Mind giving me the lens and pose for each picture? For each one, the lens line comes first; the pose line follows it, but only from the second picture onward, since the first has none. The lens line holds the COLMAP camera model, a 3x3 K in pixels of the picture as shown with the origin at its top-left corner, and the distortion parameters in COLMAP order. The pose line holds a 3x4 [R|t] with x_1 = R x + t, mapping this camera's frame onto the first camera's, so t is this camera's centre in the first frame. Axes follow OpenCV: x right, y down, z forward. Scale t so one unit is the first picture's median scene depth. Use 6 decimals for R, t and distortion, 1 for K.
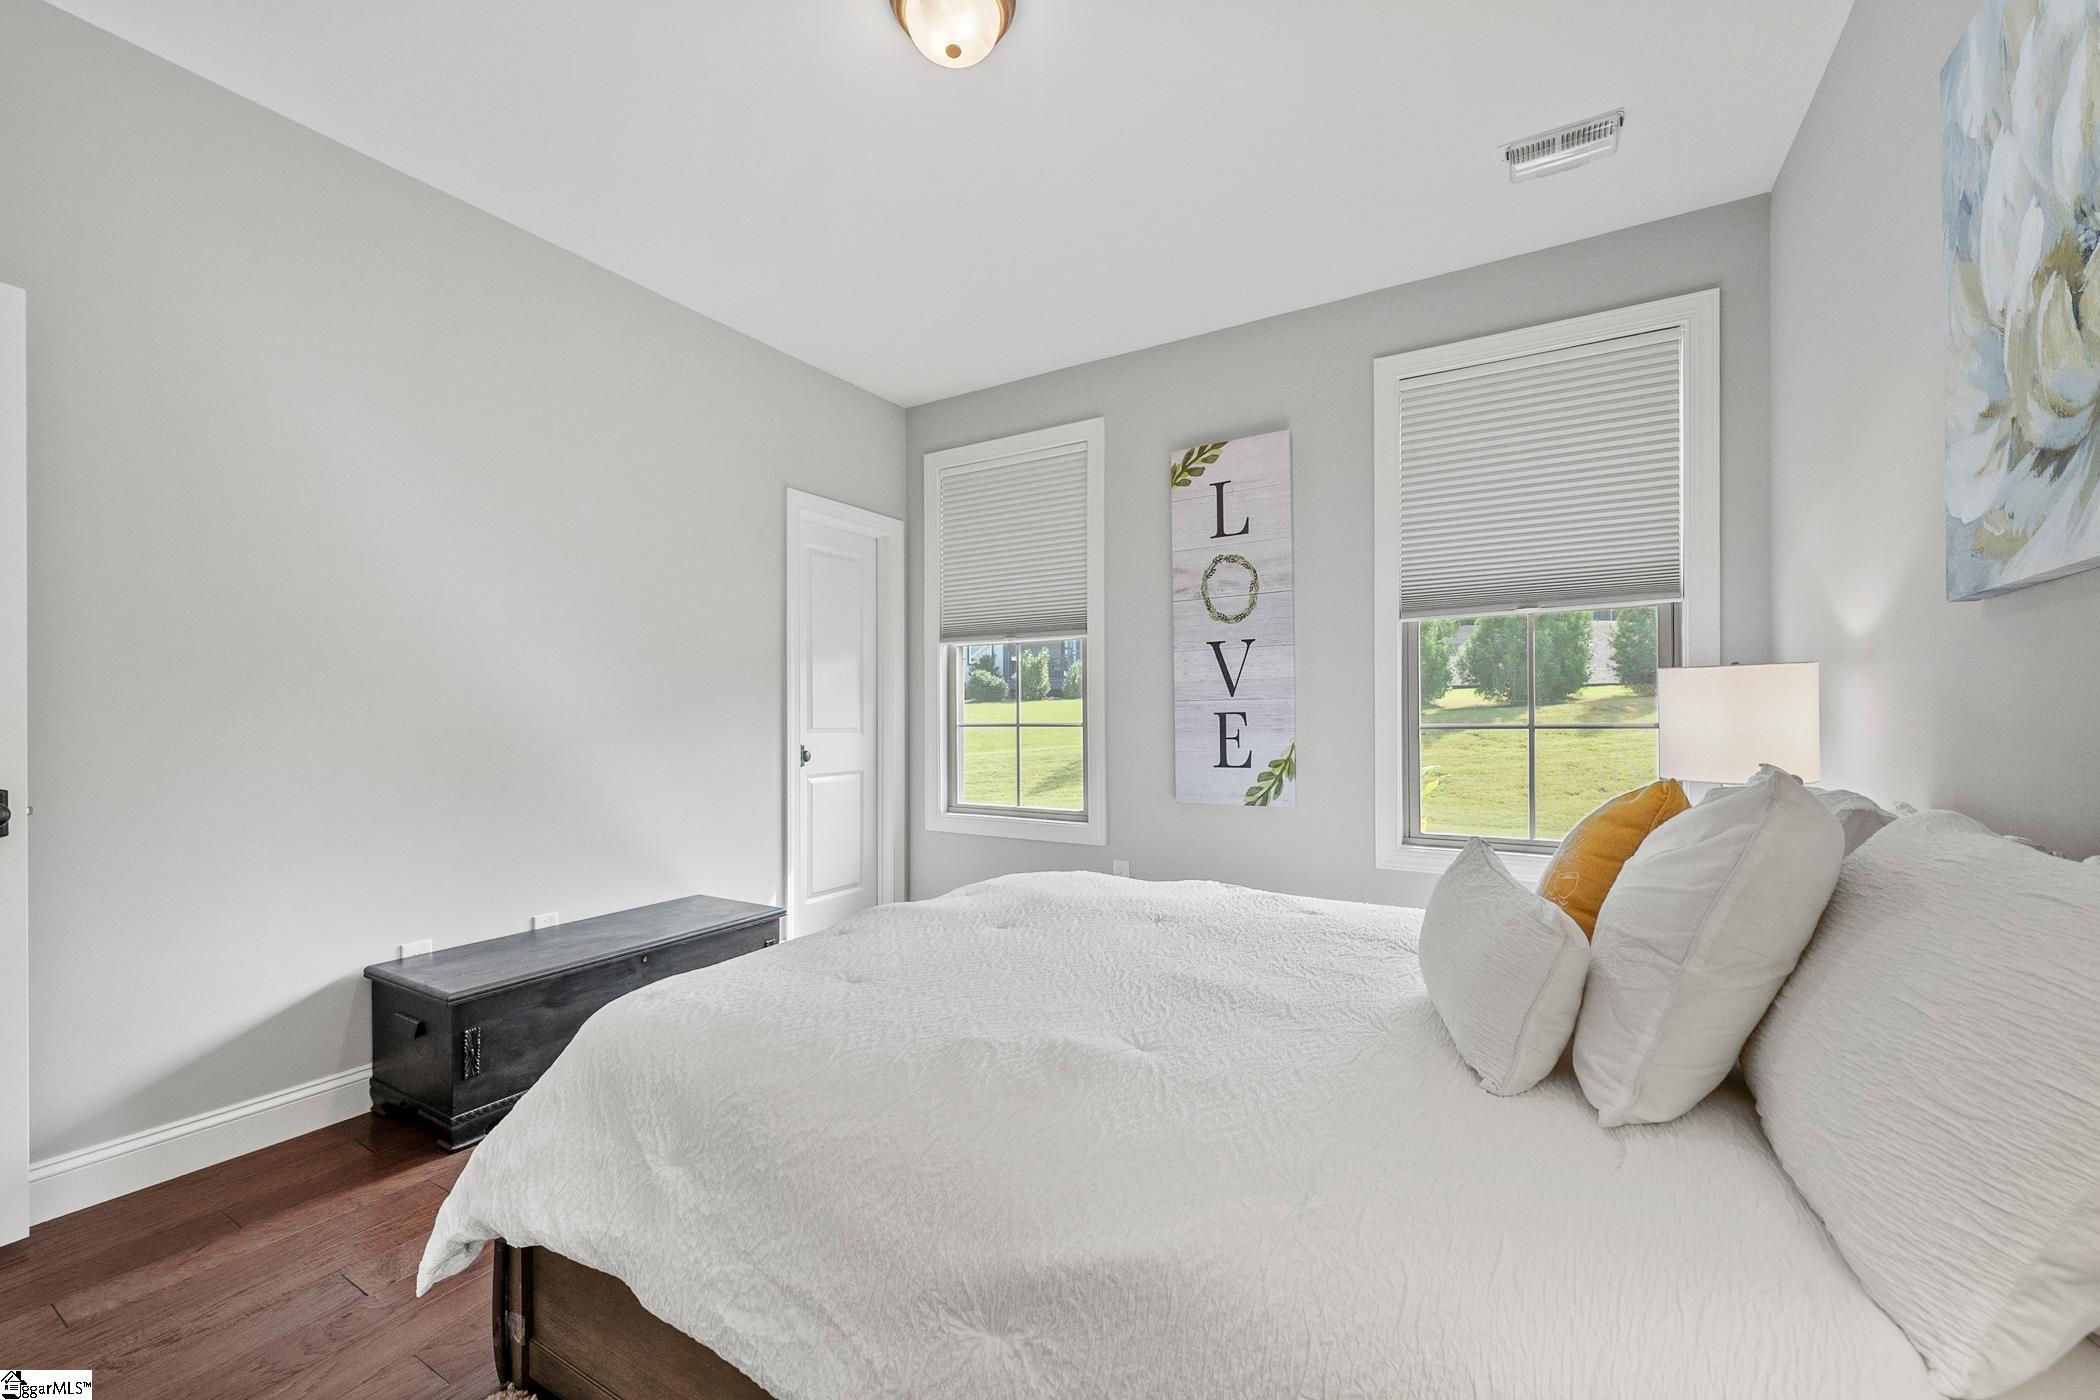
lens RADIAL K [[840.1, 0, 1044.3], [0, 840.1, 715.2], [0, 0, 1]] dist [0.003320, -0.000330]
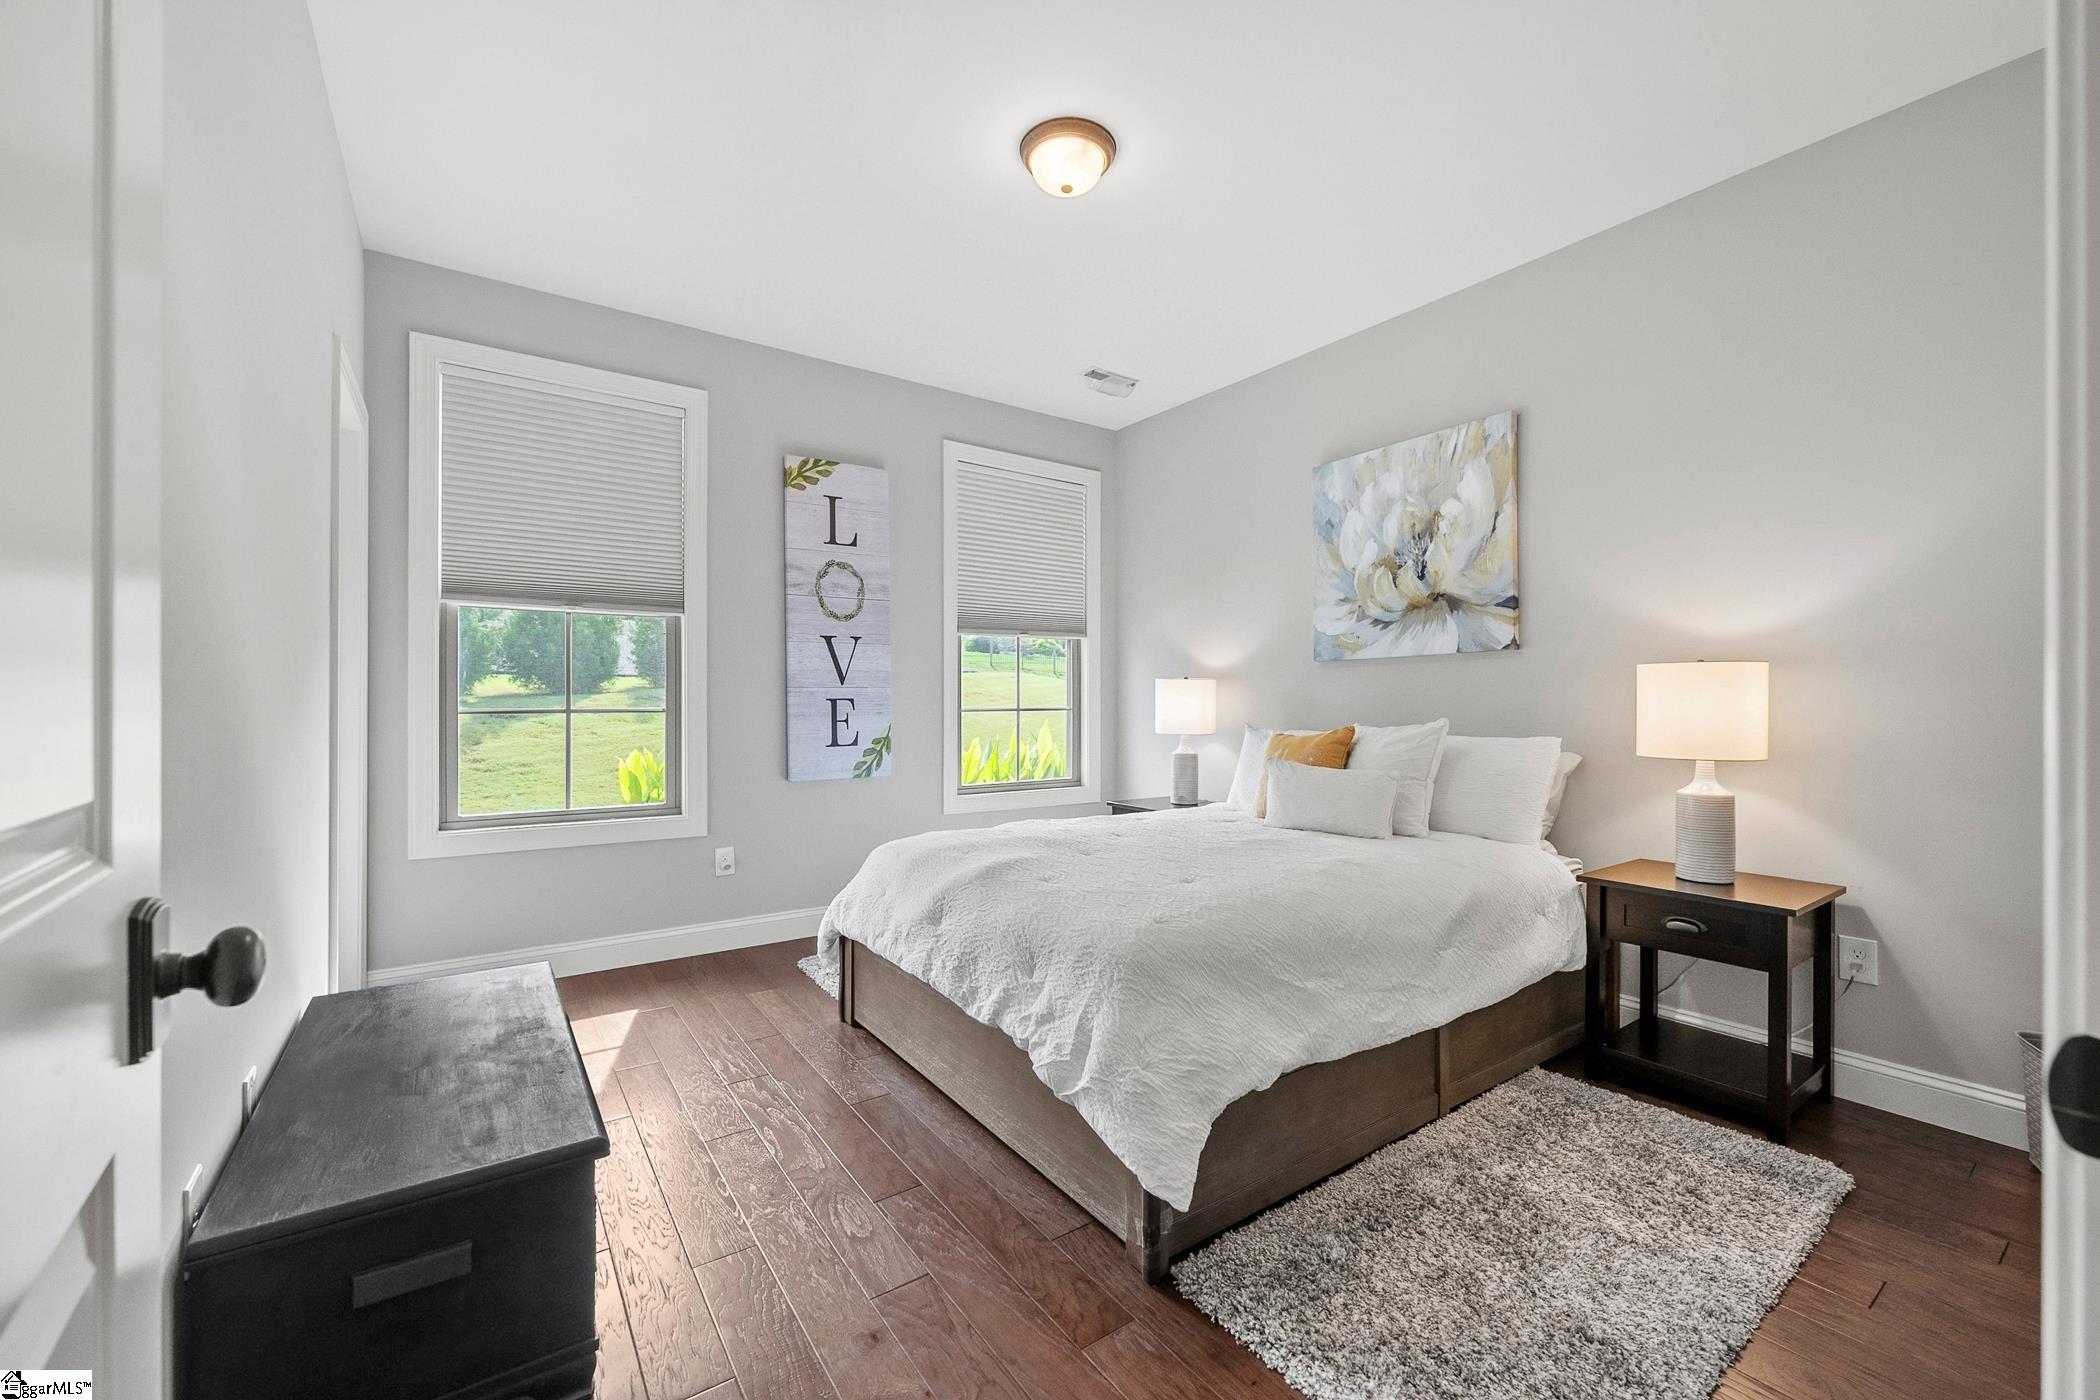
lens RADIAL K [[840.1, 0, 1045.8], [0, 840.1, 699.0], [0, 0, 1]] dist [0.003320, -0.000330]
pose [[0.405241, 0.009501, 0.914160, -0.714566], [-0.004263, 0.999955, -0.008502, 0.005891], [-0.914200, -0.000452, 0.405263, 0.275743]]
